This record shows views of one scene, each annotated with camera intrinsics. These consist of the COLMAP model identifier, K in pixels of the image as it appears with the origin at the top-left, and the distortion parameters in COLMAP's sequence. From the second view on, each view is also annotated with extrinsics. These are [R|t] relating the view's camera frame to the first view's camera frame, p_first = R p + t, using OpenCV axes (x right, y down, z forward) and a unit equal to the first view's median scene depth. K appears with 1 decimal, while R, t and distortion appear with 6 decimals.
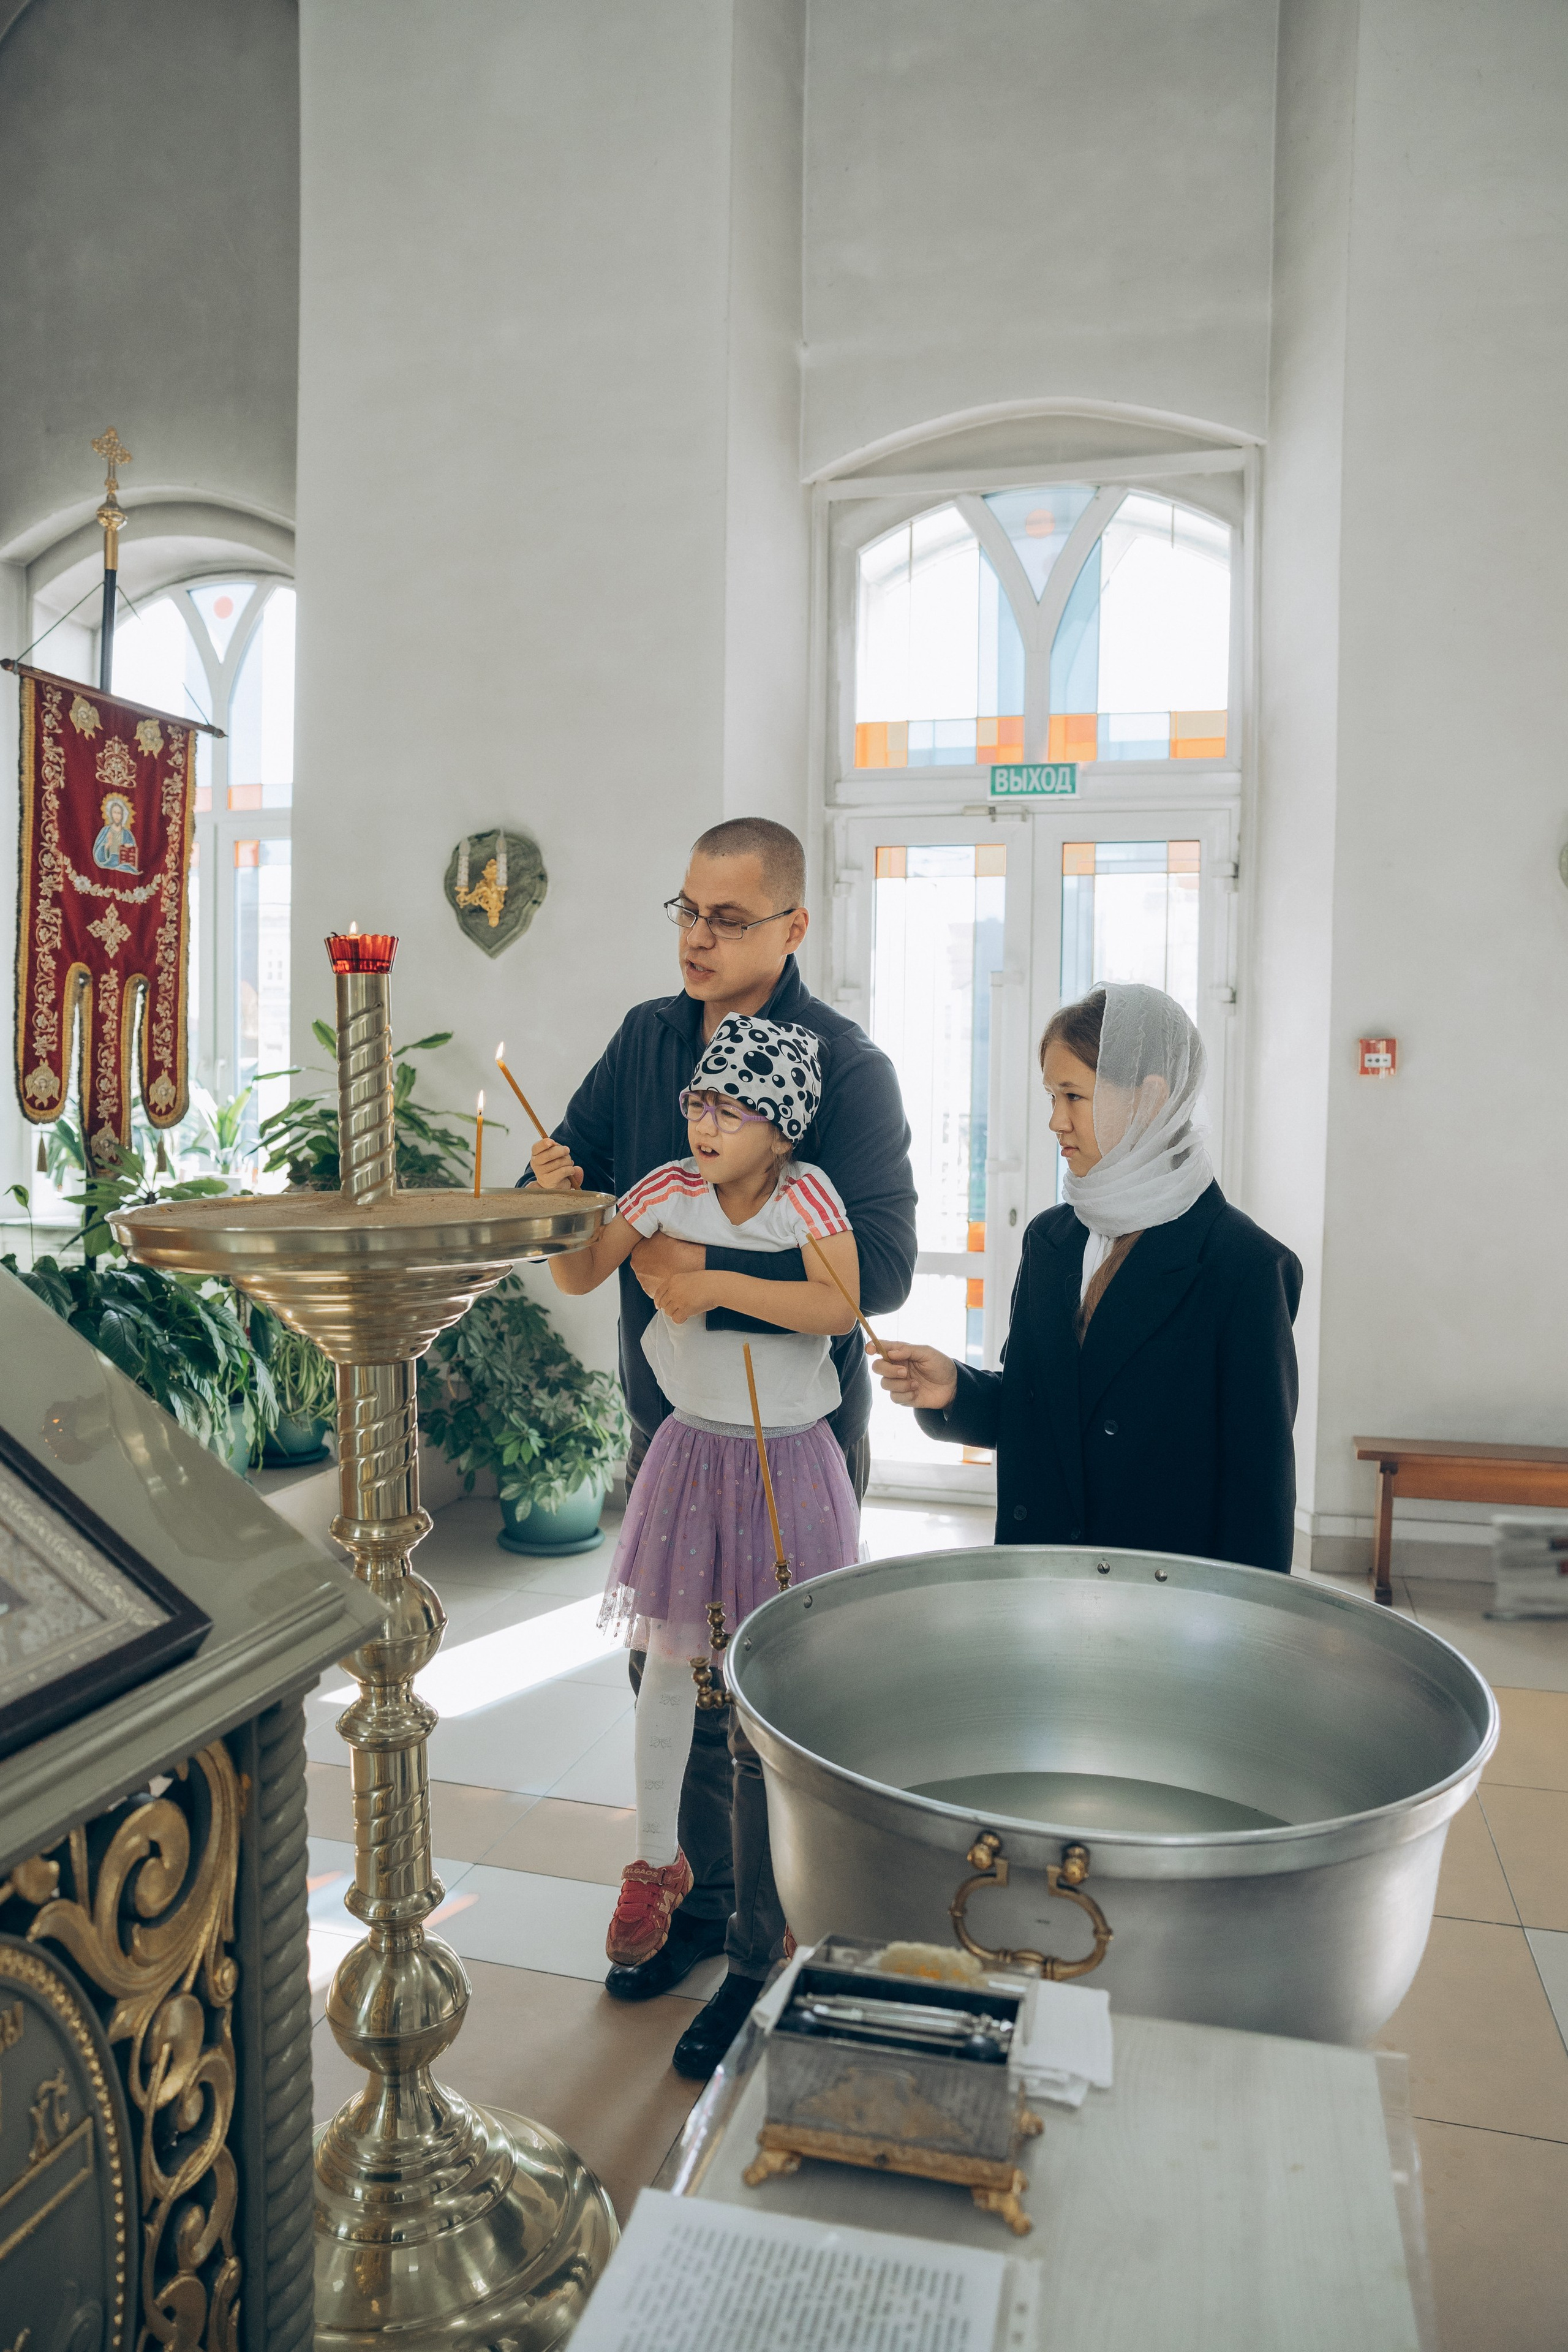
lens RADIAL K [[1639.3, 0, 784.4], [0, 1639.3, 1180.1], [0, 0, 1]] dist [-0.111792, 0.087724]
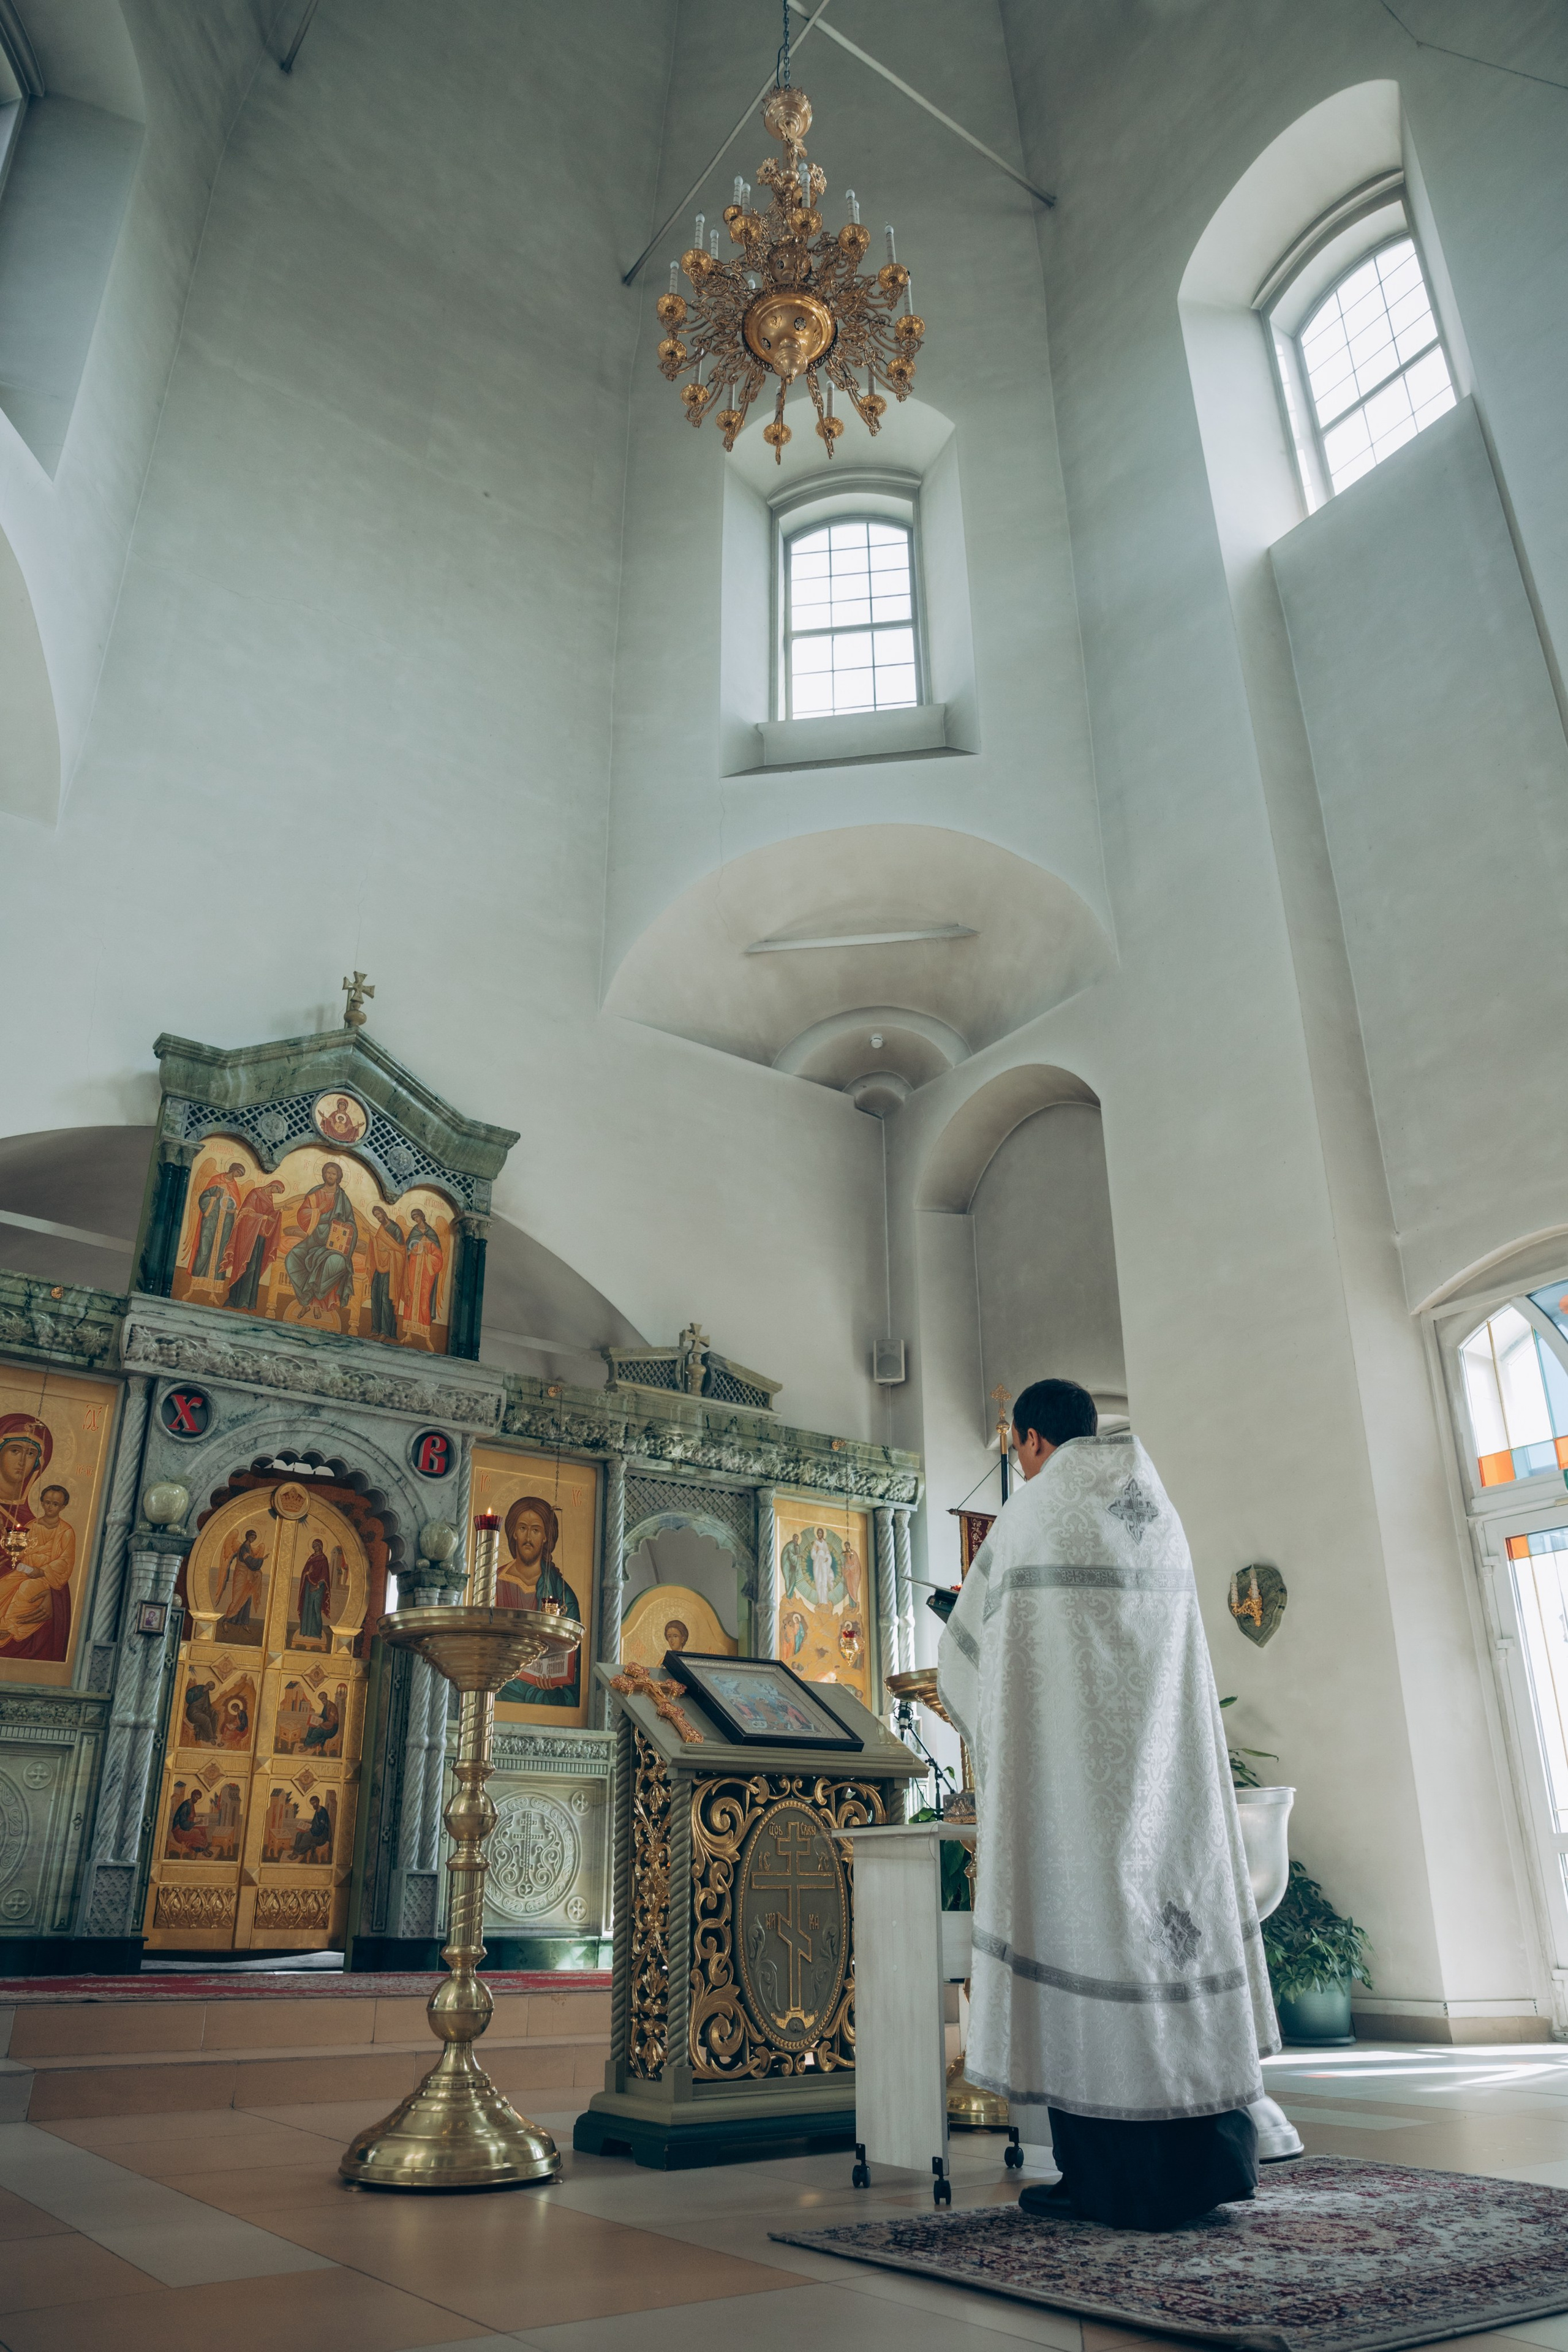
lens RADIAL K [[1604.2, 0, 784.0], [0, 1604.2, 1184.1], [0, 0, 1]] dist [-0.108067, 0.077202]
pose [[0.783973, -0.272361, -0.557857, 0.502717], [-0.020292, 0.886896, -0.461524, 0.209340], [0.620463, 0.373143, 0.689776, -0.578078]]
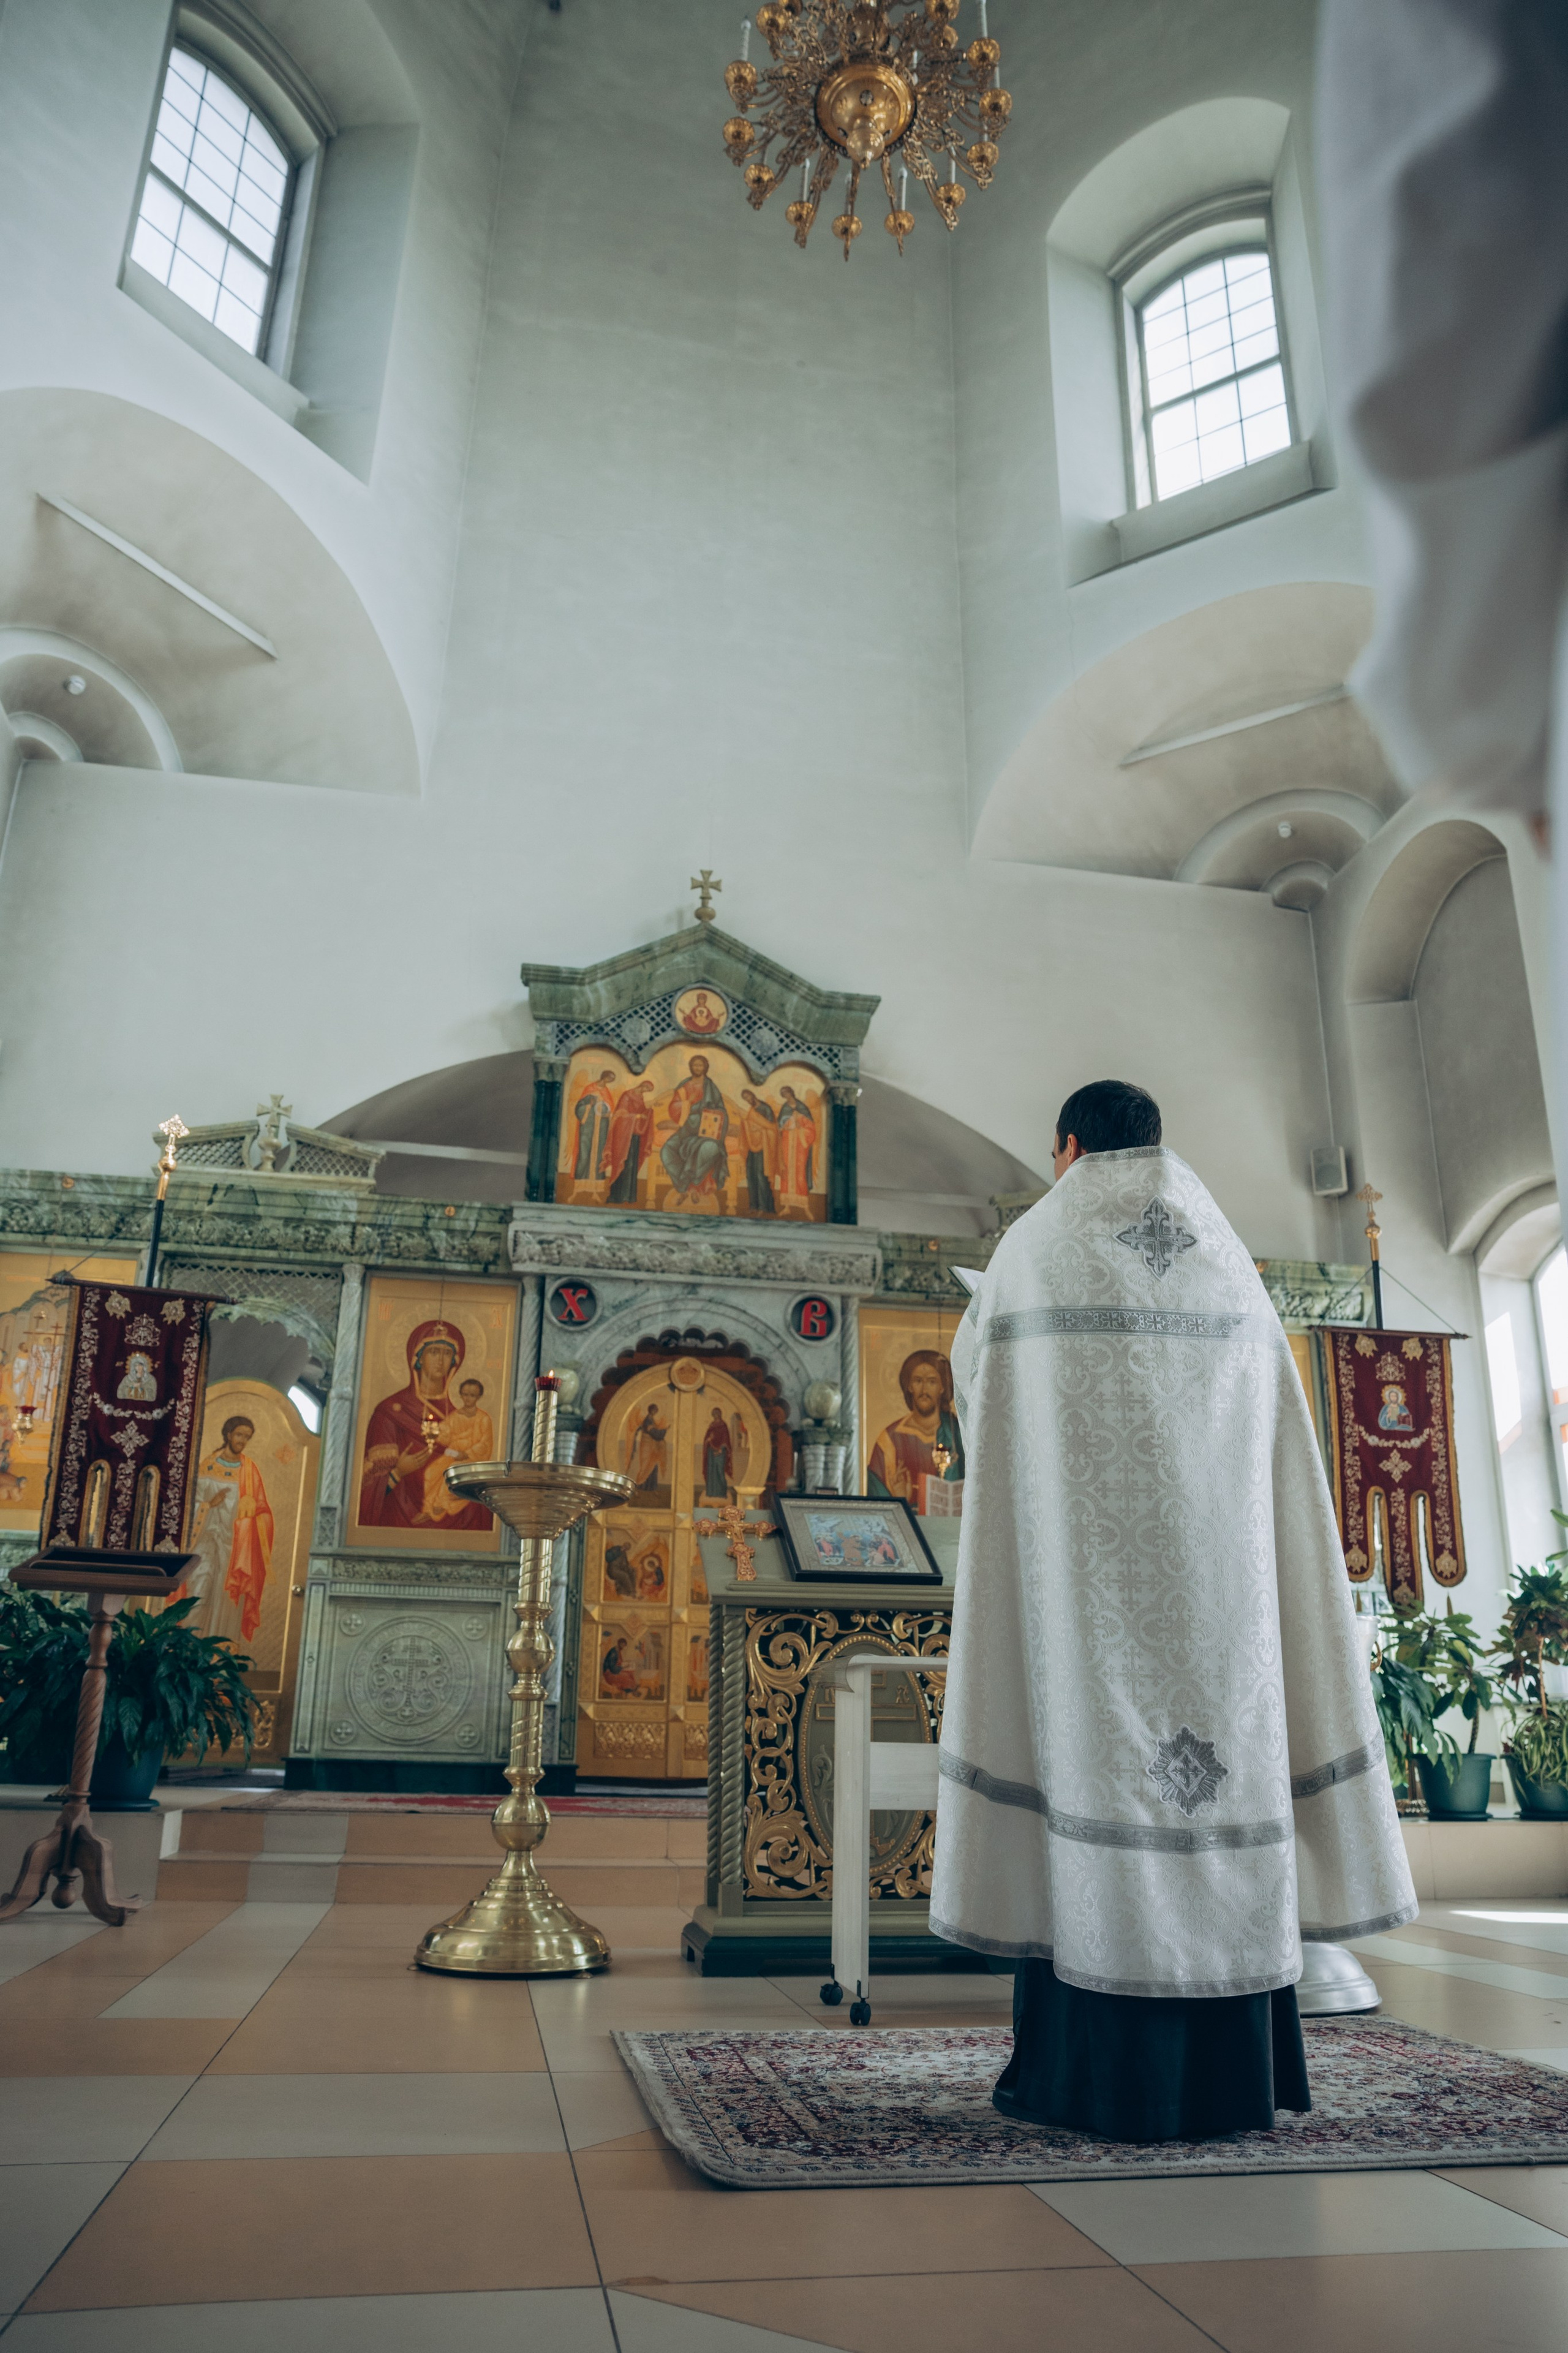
lens RADIAL K [[1604.8, 0, 784.0], [0, 1604.8, 1184.6], [0, 0, 1]] dist [-0.108067, 0.077202]
pose [[0.447130, -0.300646, -0.842429, 0.734804], [-0.059450, 0.929749, -0.363363, 0.198317], [0.892491, 0.212553, 0.397845, -0.271564]]
